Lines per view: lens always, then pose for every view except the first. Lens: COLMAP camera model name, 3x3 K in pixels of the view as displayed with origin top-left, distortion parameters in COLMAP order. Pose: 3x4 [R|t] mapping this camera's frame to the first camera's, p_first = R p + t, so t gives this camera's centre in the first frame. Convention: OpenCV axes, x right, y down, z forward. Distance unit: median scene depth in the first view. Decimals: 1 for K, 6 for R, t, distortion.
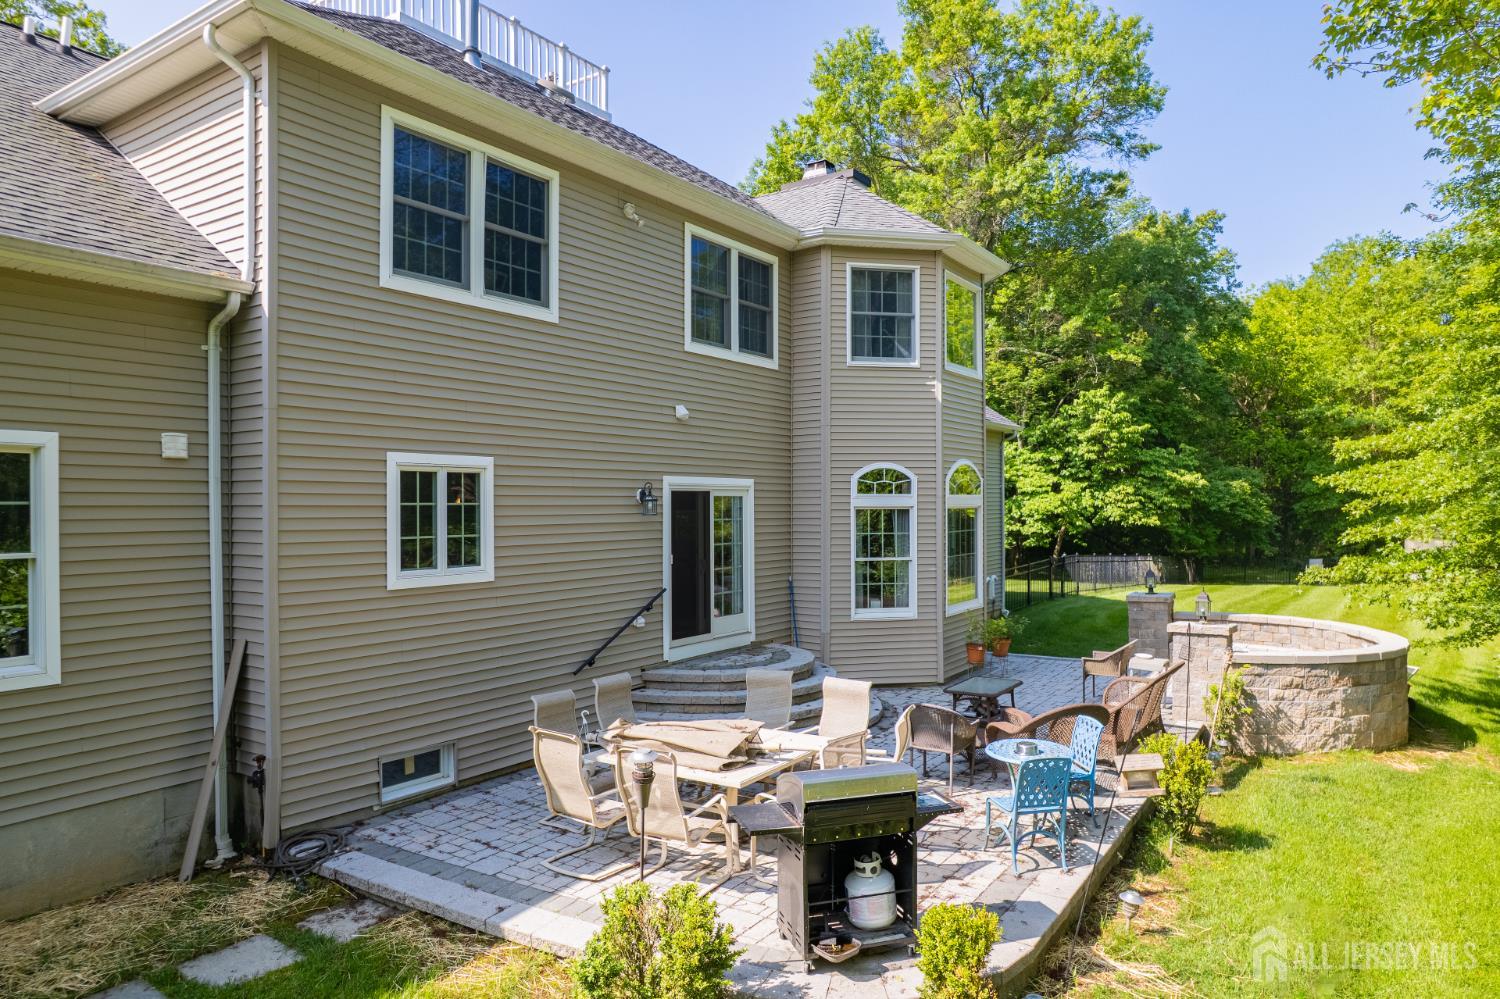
lens RADIAL K [[966.9, 0, 747.2], [0, 966.9, 507.4], [0, 0, 1]] dist [-0.074758, 0.068144]
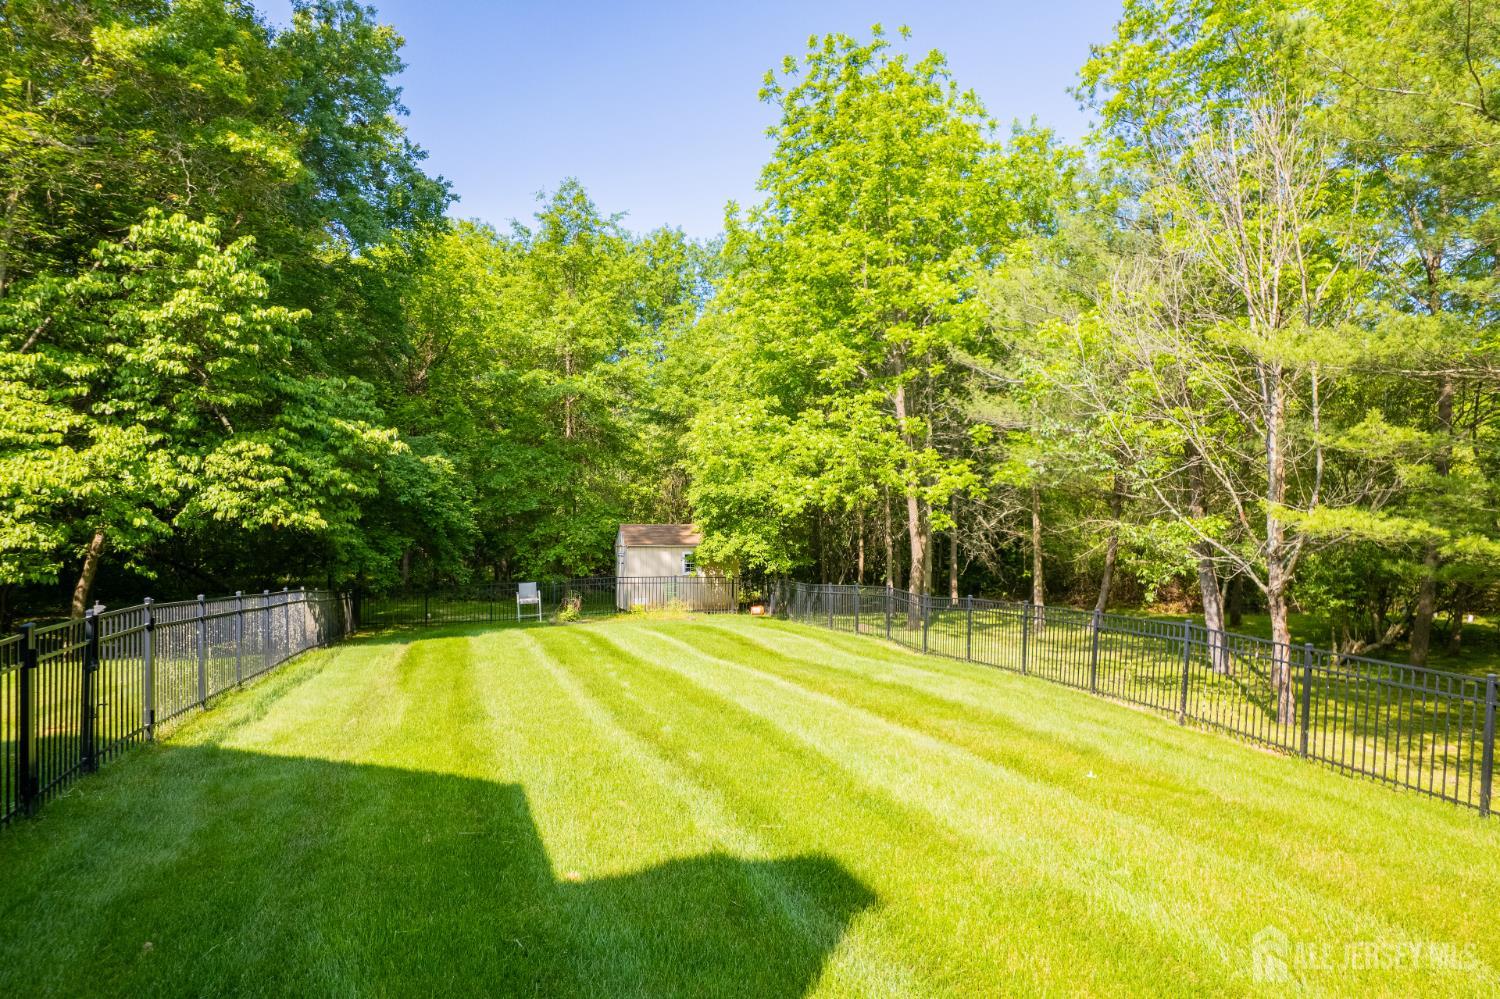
lens RADIAL K [[966.9, 0, 747.2], [0, 966.9, 507.4], [0, 0, 1]] dist [-0.074758, 0.068144]
pose [[0.608897, 0.014892, 0.793110, 0.482910], [0.007671, 0.999666, -0.024659, 0.060208], [-0.793212, 0.021098, 0.608580, 1.453370]]
